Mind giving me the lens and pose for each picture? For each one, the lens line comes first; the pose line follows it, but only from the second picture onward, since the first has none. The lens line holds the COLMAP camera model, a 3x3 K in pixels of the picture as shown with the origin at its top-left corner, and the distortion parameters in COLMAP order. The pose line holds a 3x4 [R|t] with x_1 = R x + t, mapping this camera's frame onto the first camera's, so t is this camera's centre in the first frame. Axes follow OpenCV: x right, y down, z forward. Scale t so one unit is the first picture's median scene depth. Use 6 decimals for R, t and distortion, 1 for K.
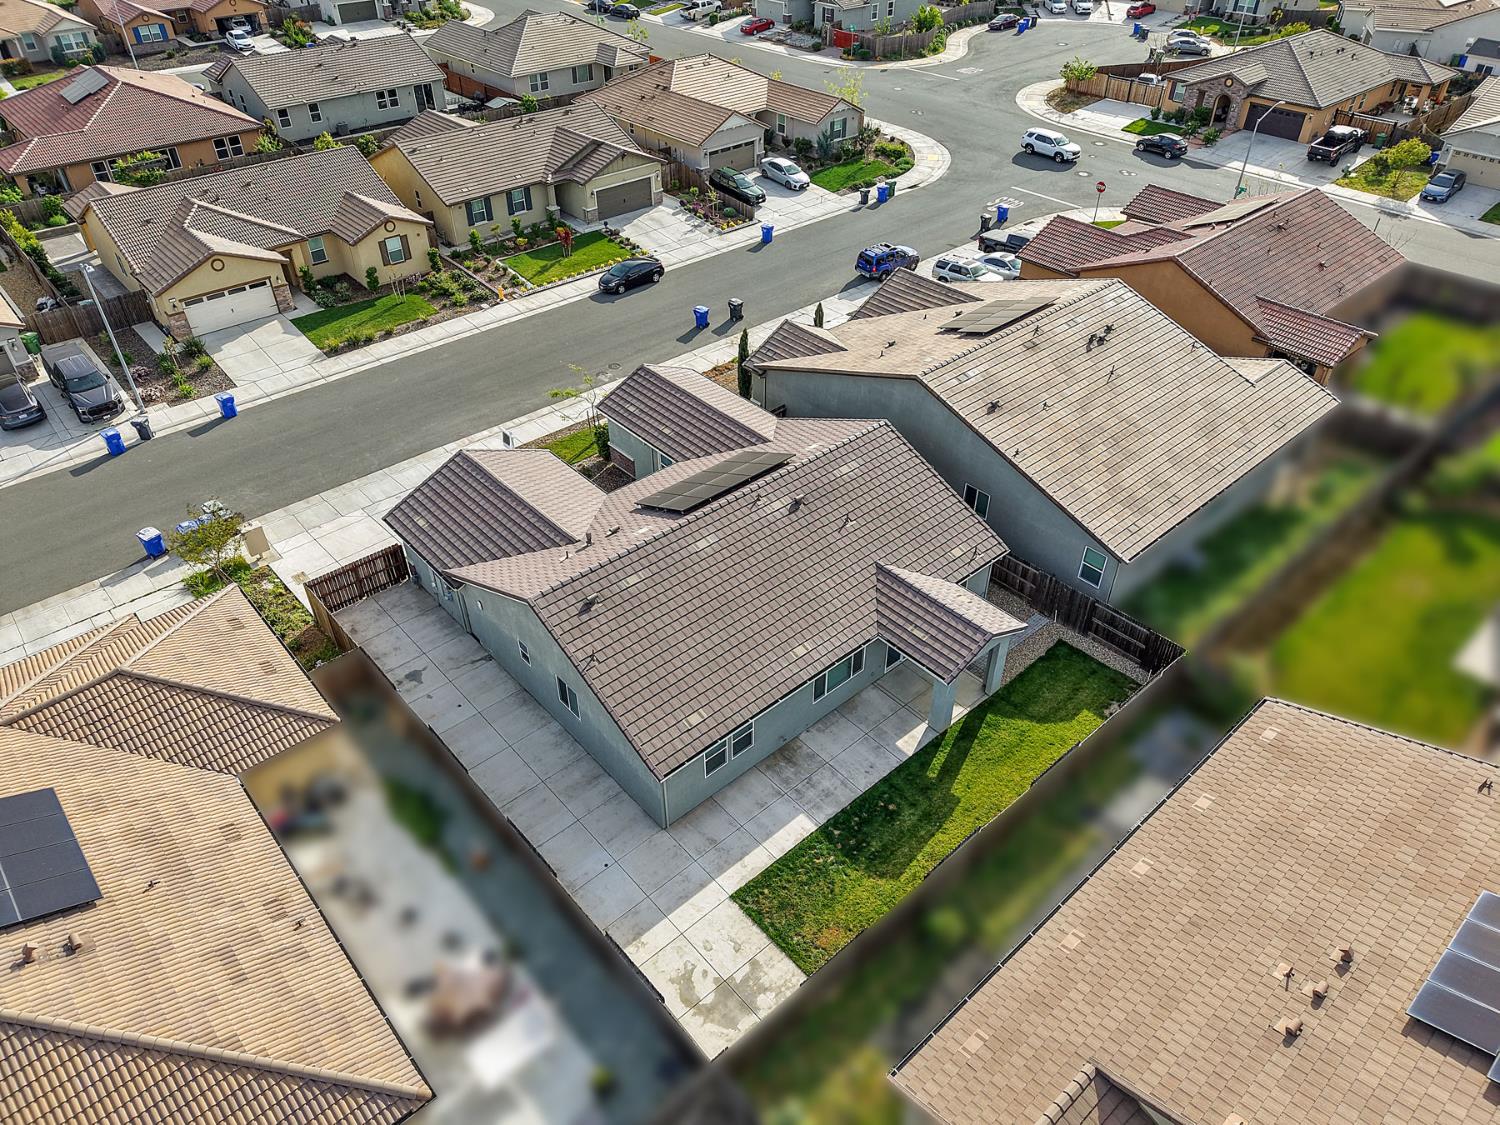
lens RADIAL K [[1003.8, 0, 754.4], [0, 1003.8, 565.9], [0, 0, 1]] dist [0.028540, -0.029955]
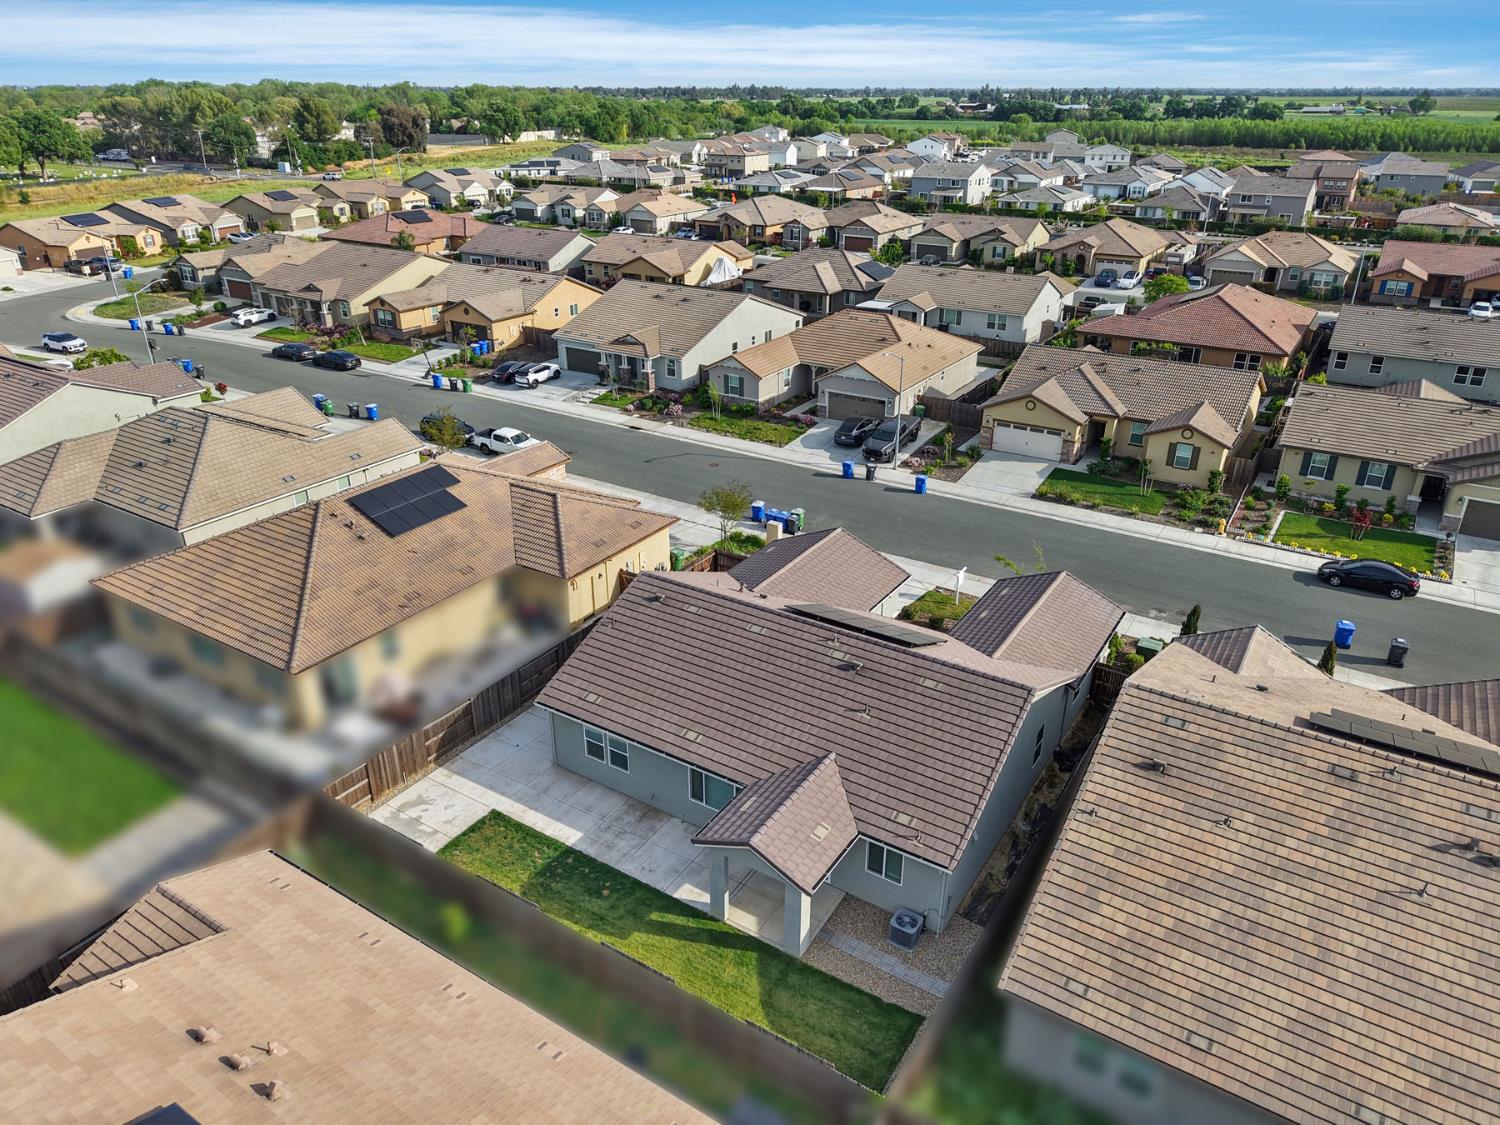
lens RADIAL K [[1003.8, 0, 746.1], [0, 1003.8, 569.9], [0, 0, 1]] dist [0.028540, -0.029955]
pose [[0.267143, 0.414491, -0.869961, 0.581548], [-0.601828, 0.776828, 0.185312, -0.180229], [0.752621, 0.474062, 0.456976, 0.307678]]
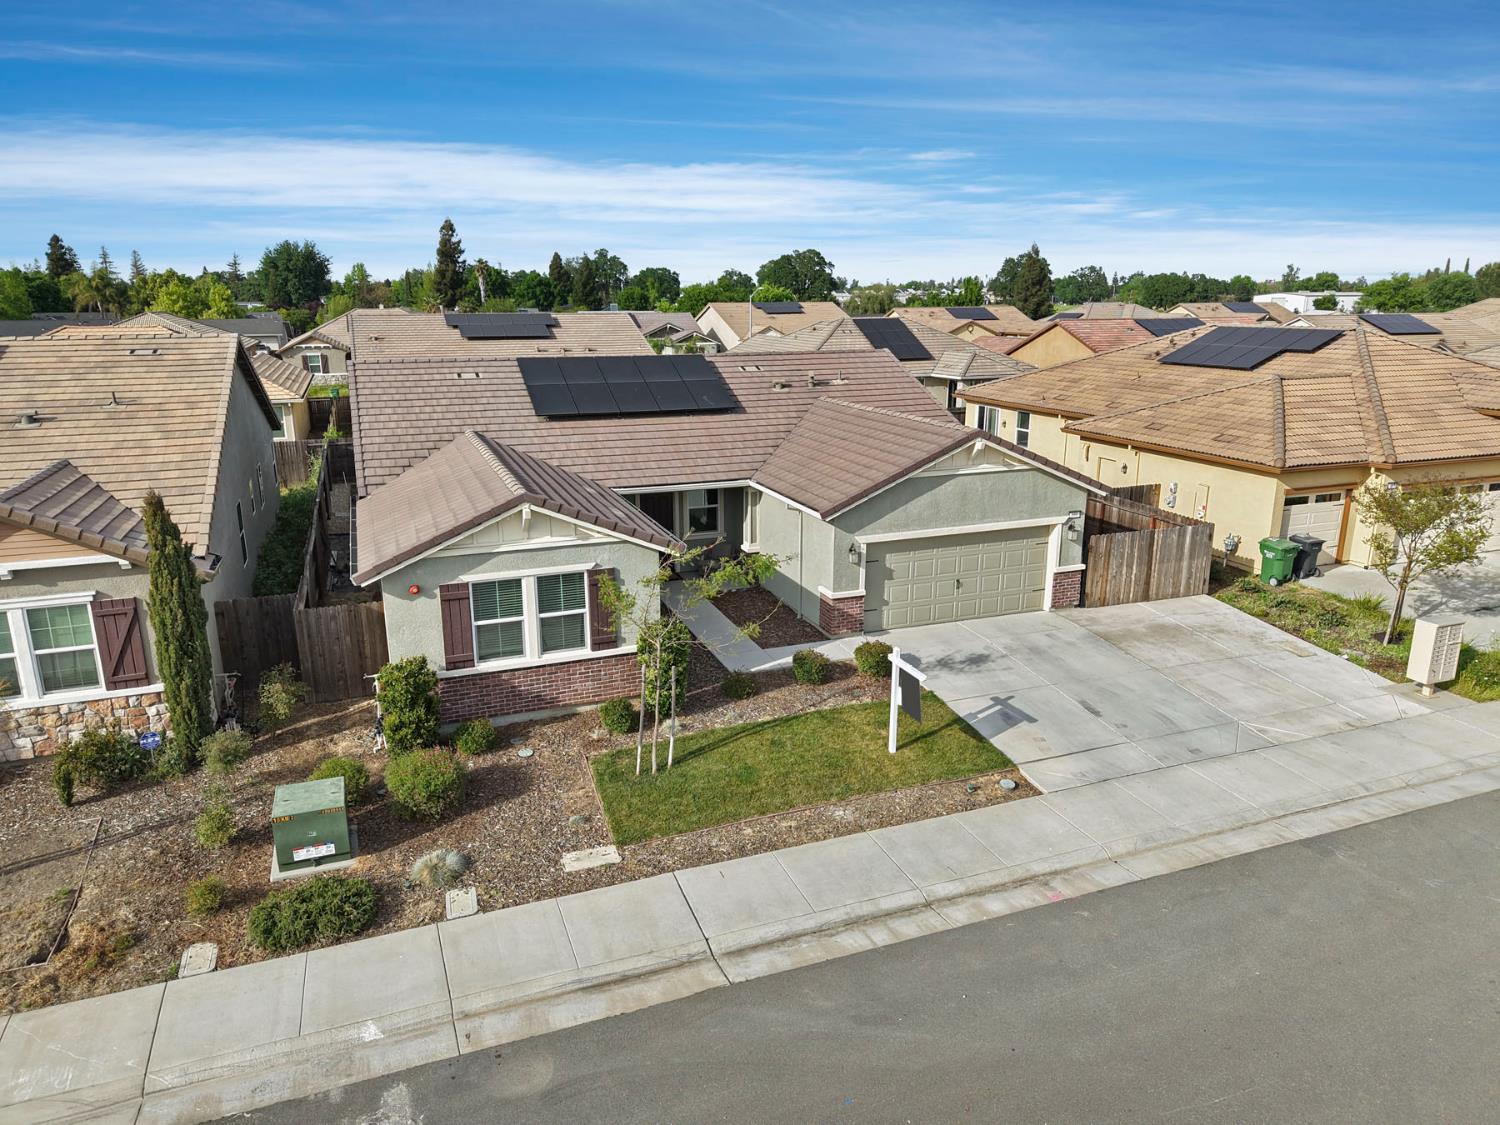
lens RADIAL K [[1003.8, 0, 747.2], [0, 1003.8, 572.2], [0, 0, 1]] dist [0.028540, -0.029955]
pose [[-0.934615, -0.091853, 0.343595, -0.290291], [0.224463, 0.597037, 0.770171, -0.410843], [-0.275881, 0.796938, -0.537383, 1.096004]]
